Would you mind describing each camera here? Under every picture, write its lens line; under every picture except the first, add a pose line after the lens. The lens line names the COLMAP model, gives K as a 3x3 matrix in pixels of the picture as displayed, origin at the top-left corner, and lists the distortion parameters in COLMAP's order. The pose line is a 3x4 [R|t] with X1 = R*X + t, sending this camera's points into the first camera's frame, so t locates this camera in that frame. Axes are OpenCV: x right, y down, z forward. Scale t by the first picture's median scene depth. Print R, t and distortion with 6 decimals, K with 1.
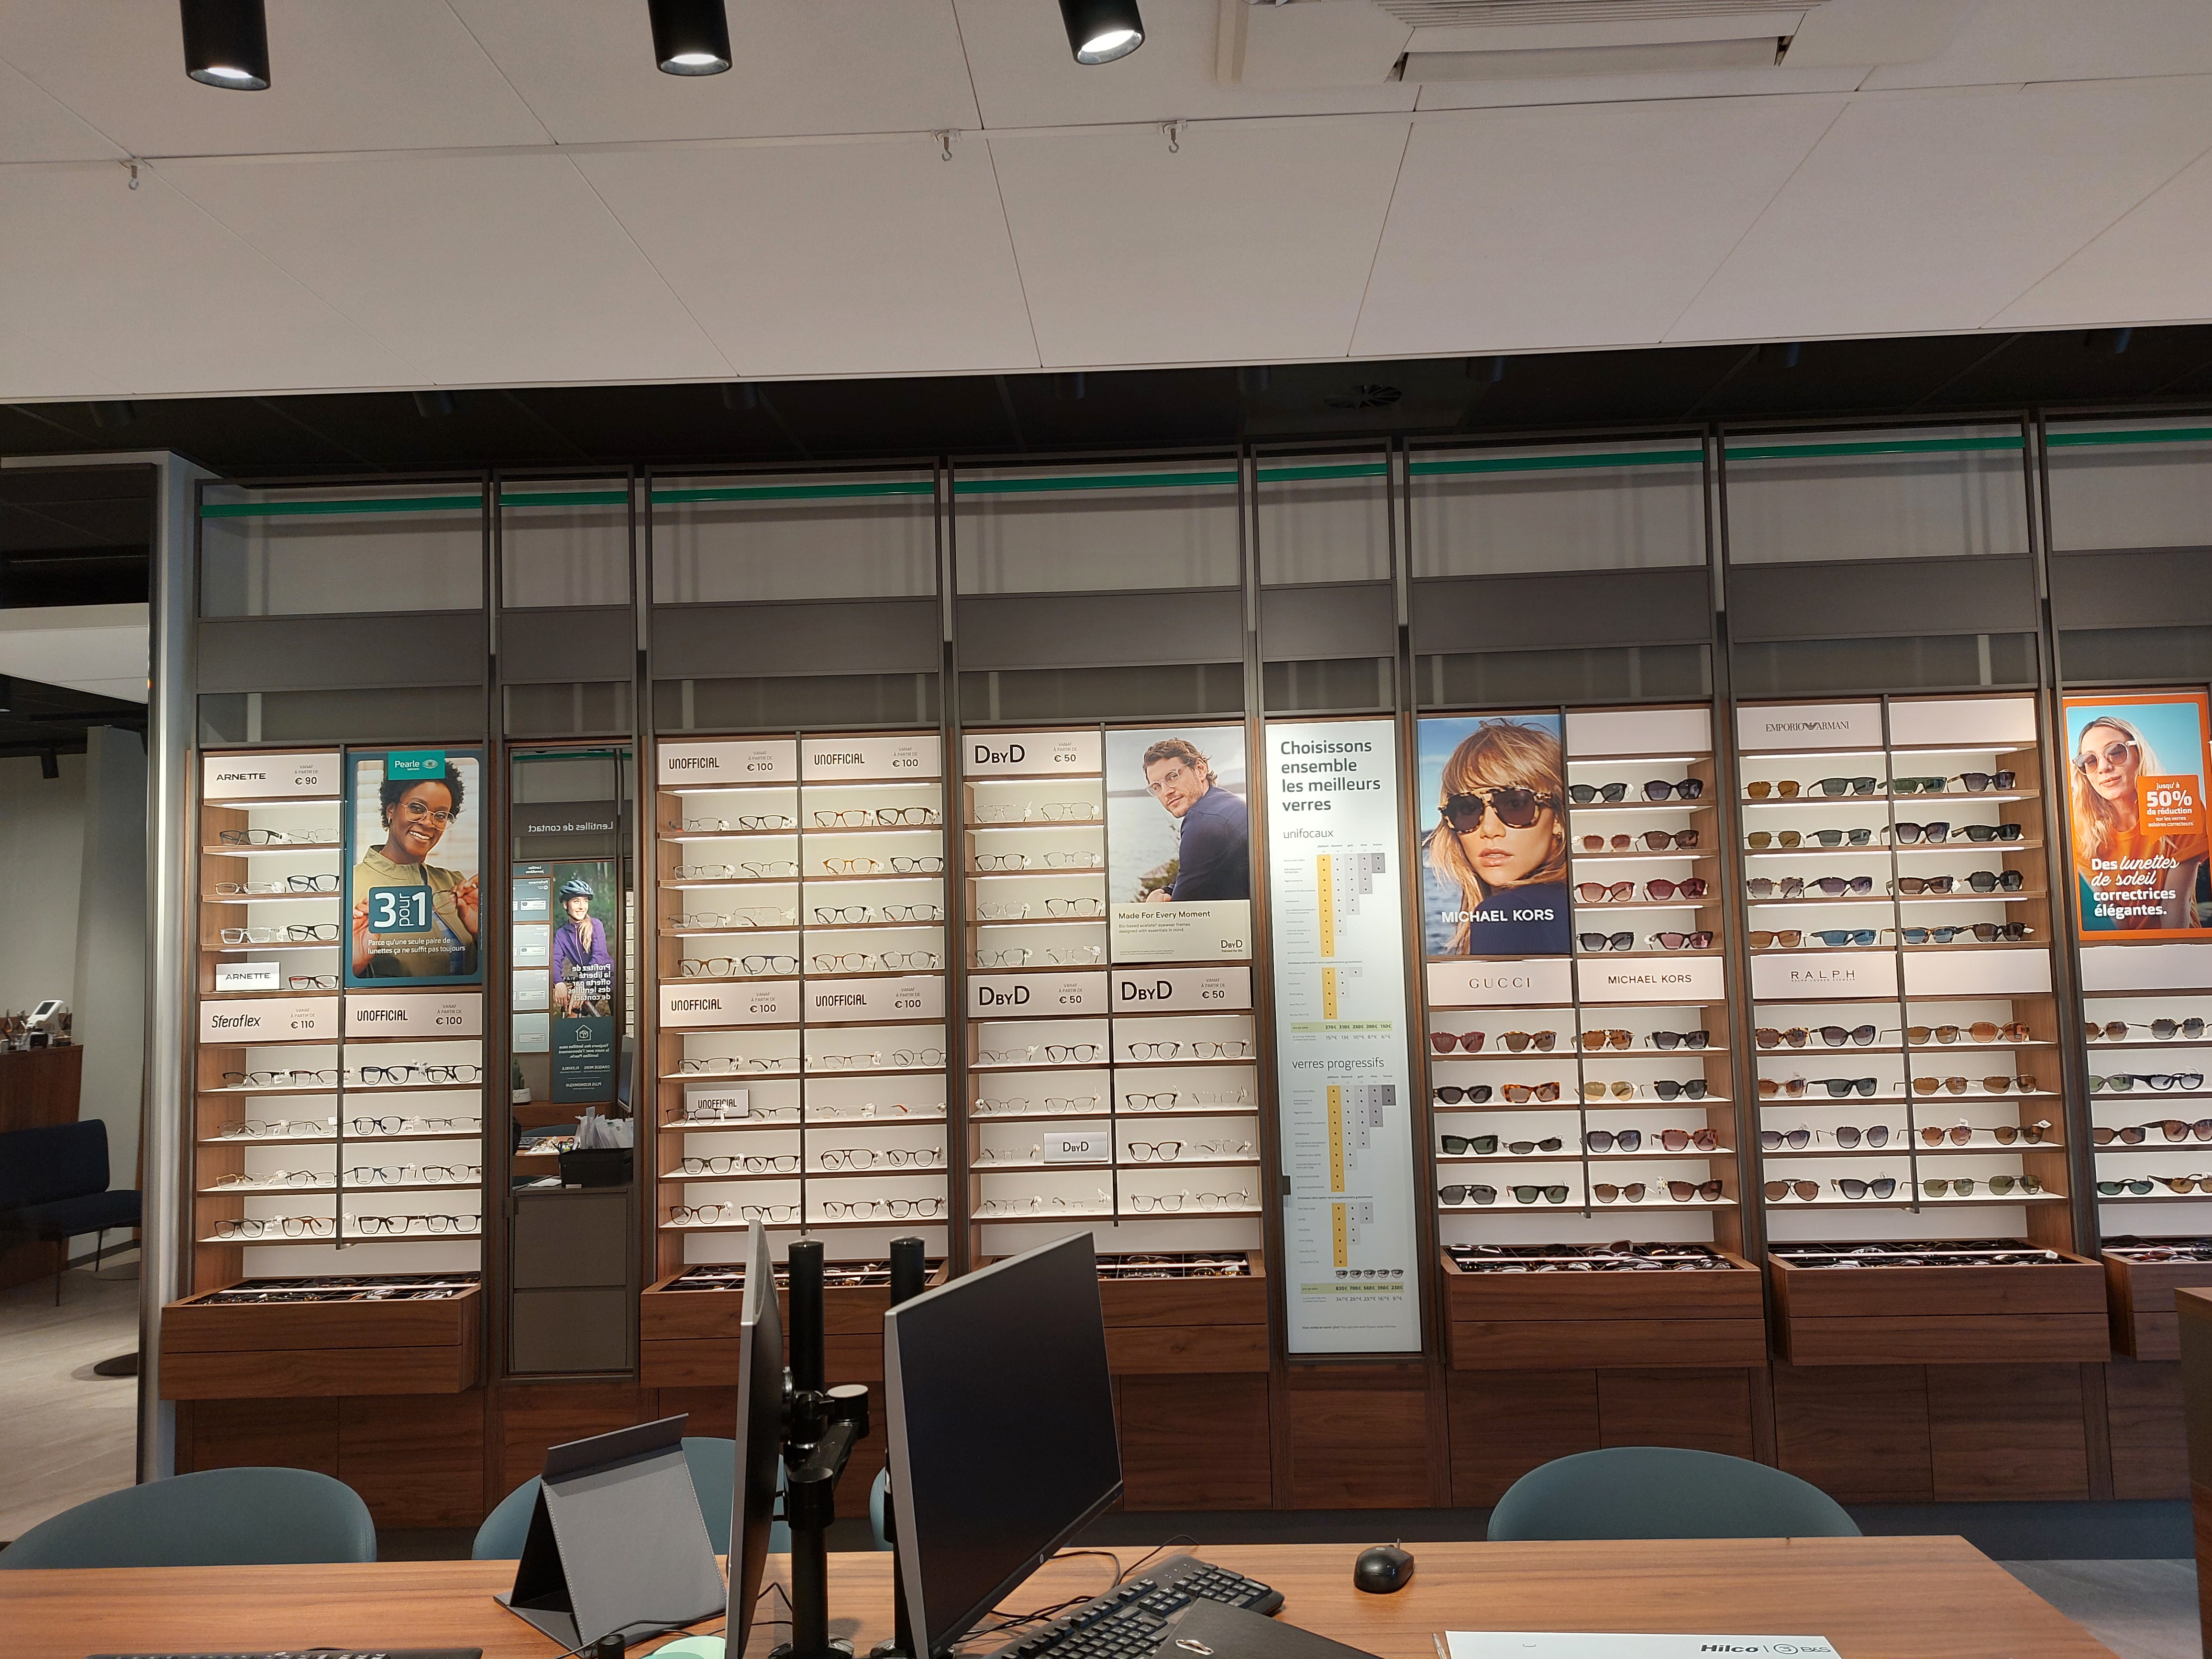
lens RADIAL K [[1638.0, 0, 1110.1], [0, 1638.0, 835.6], [0, 0, 1]] dist [0.010143, 0.002708]
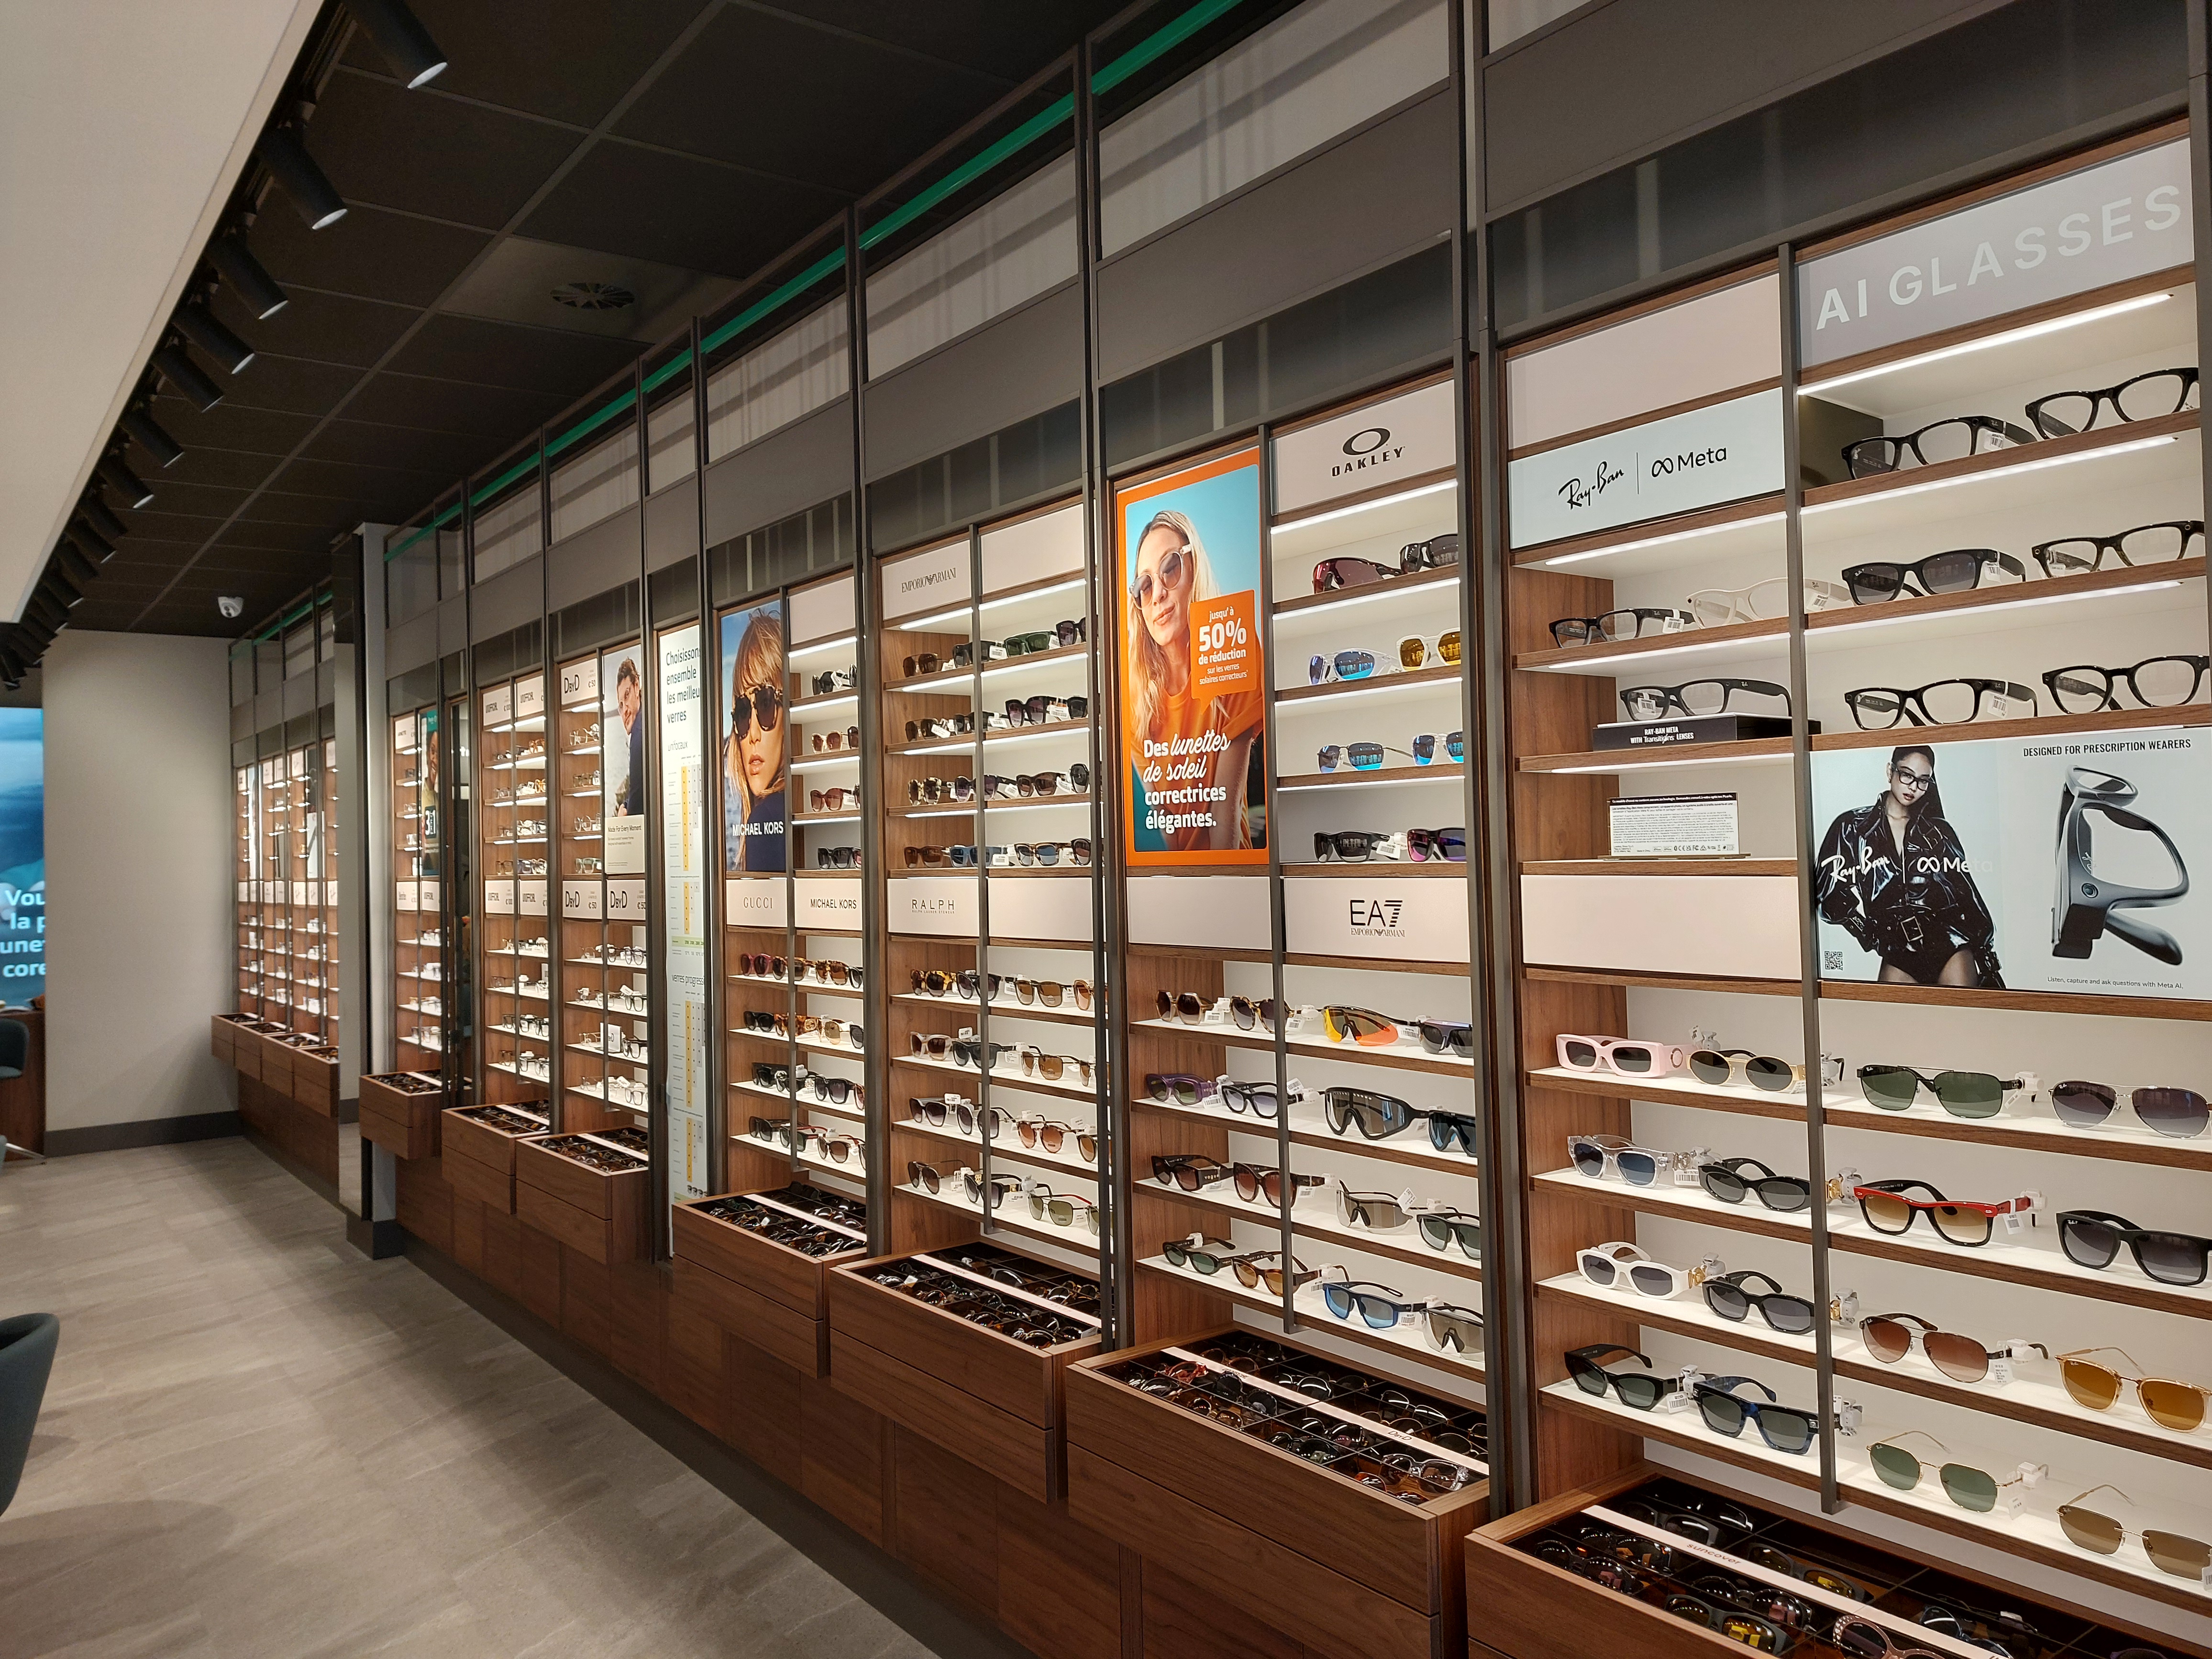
lens RADIAL K [[1638.8, 0, 1106.3], [0, 1638.8, 811.8], [0, 0, 1]] dist [0.139790, -0.192165]
pose [[0.620576, -0.008321, -0.784103, 1.089339], [0.064494, 0.997097, 0.040462, 0.015156], [0.781490, -0.075680, 0.619311, 0.589032]]
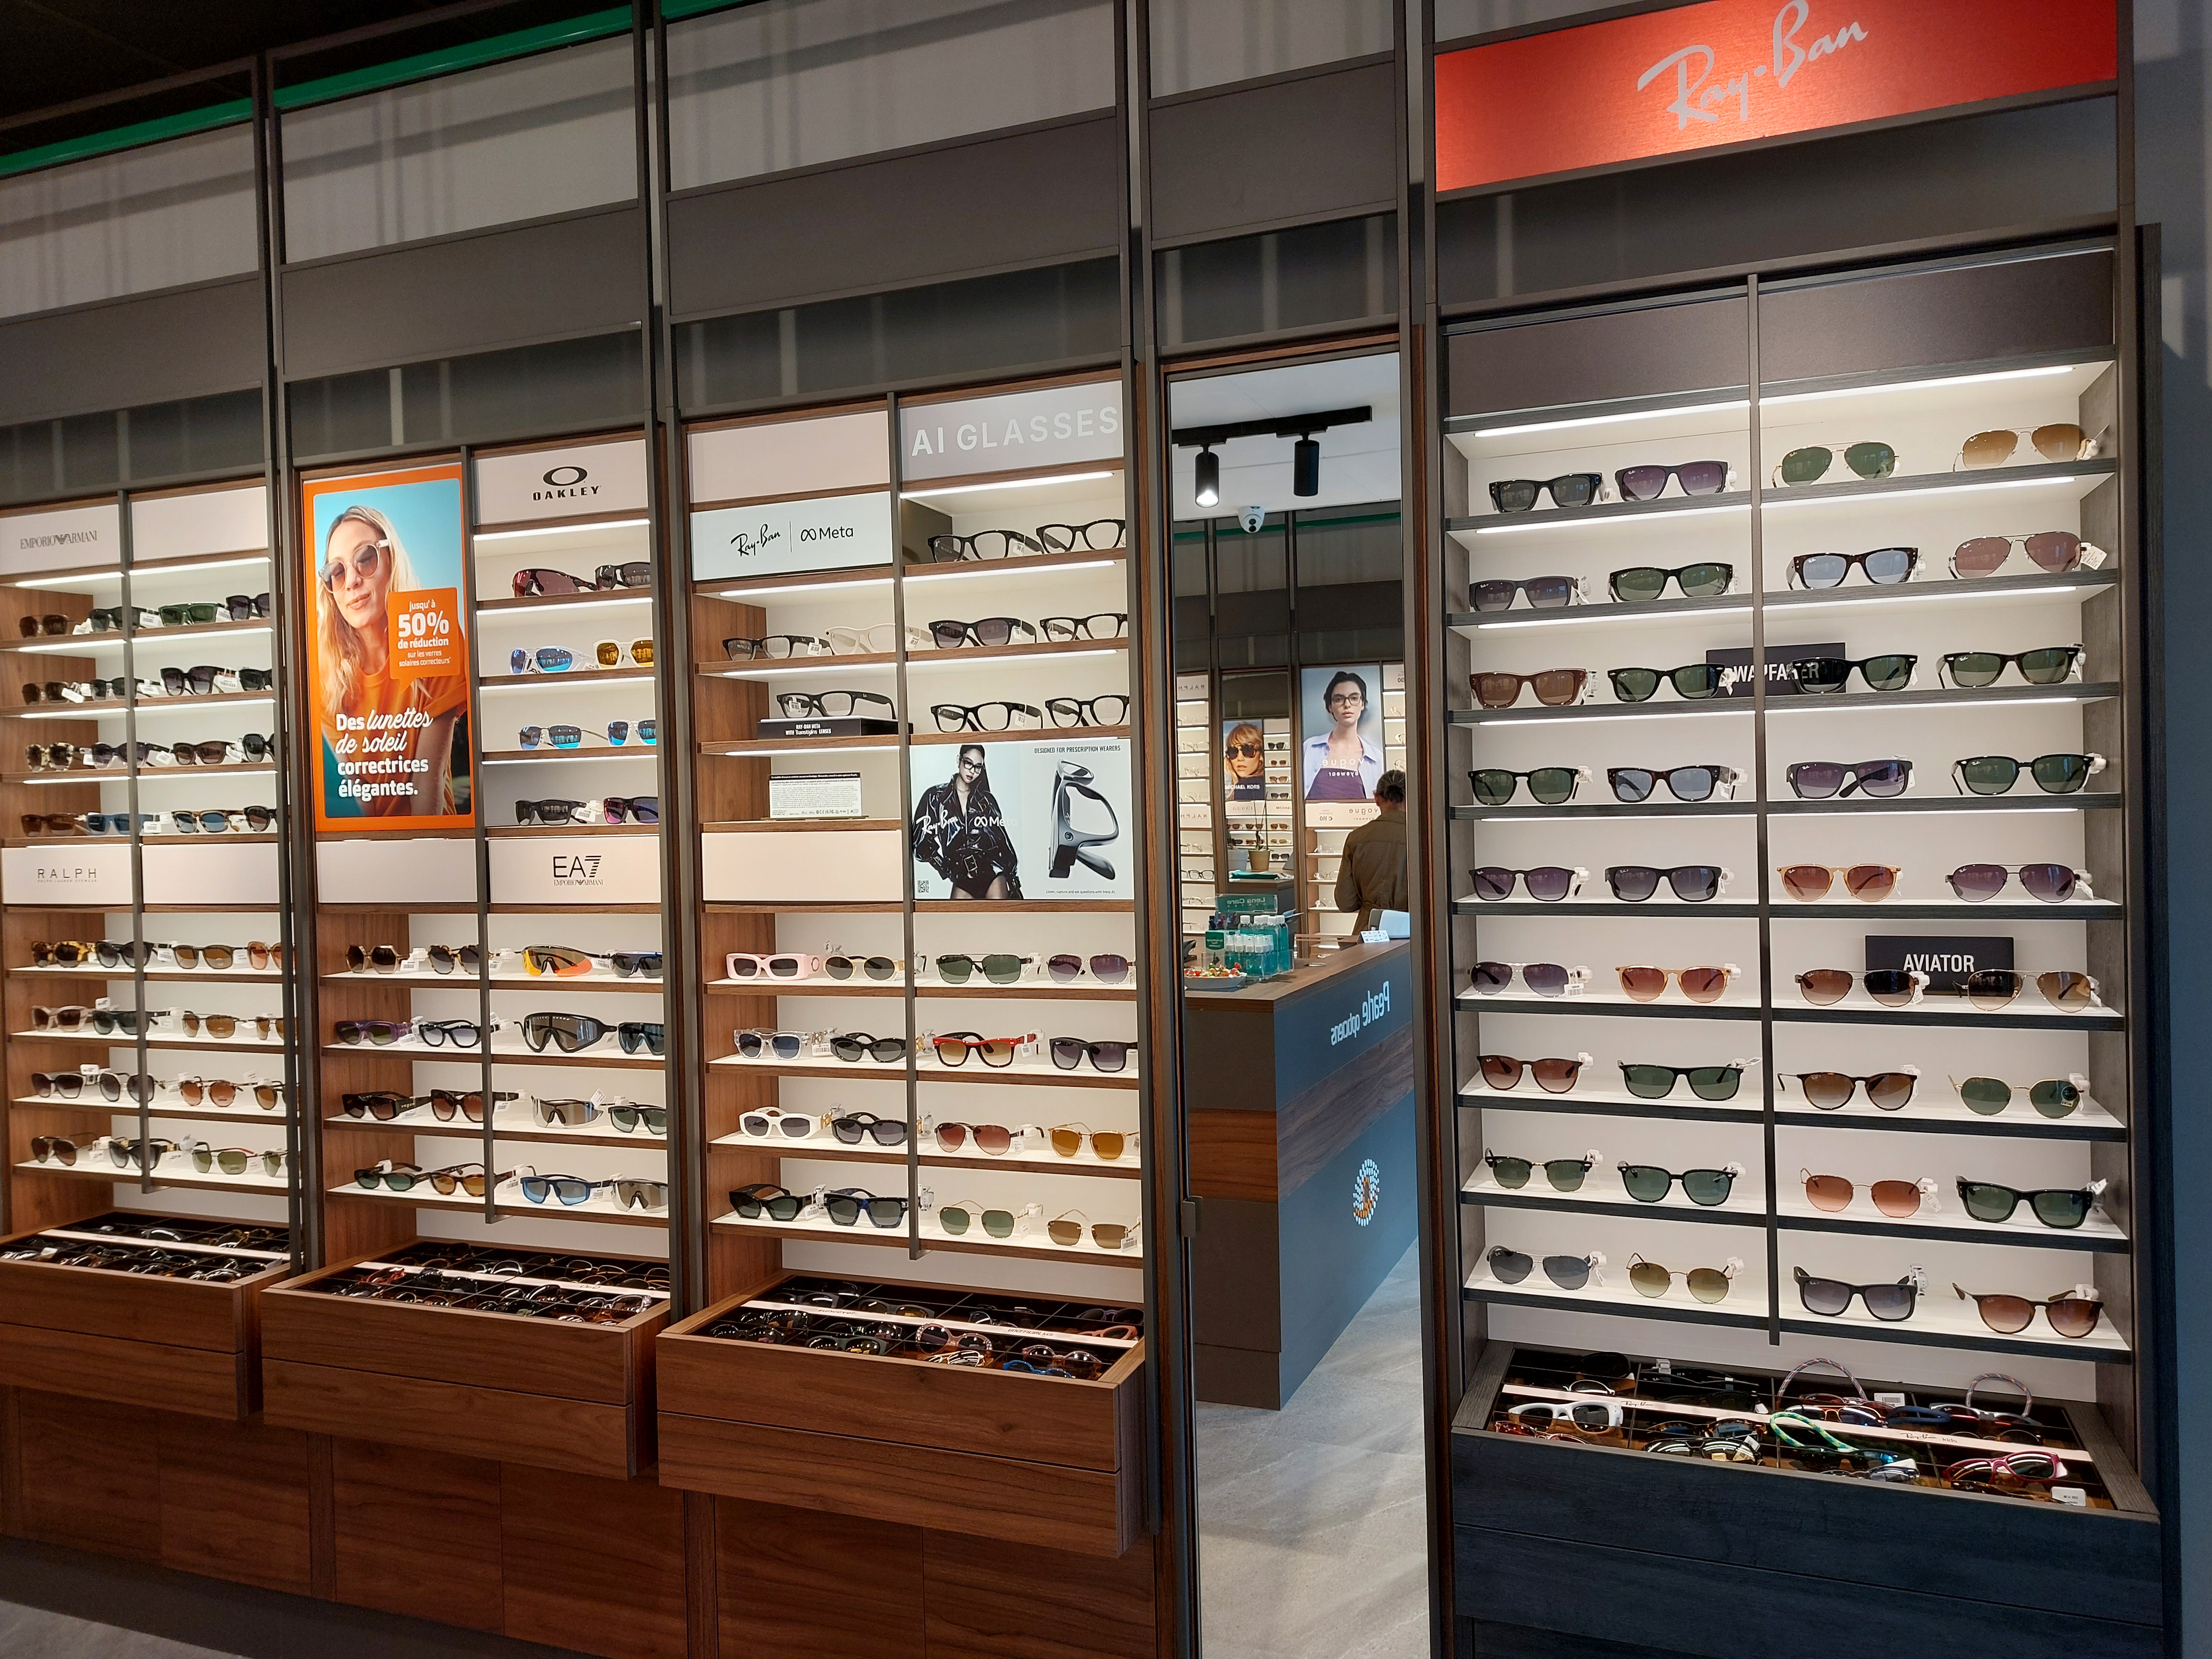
lens RADIAL K [[1638.8, 0, 1106.3], [0, 1638.8, 811.8], [0, 0, 1]] dist [0.139790, -0.192165]
pose [[0.937856, 0.005161, -0.346986, 1.148143], [0.026447, 0.995919, 0.086294, 0.002566], [0.346015, -0.090109, 0.933892, 0.446793]]
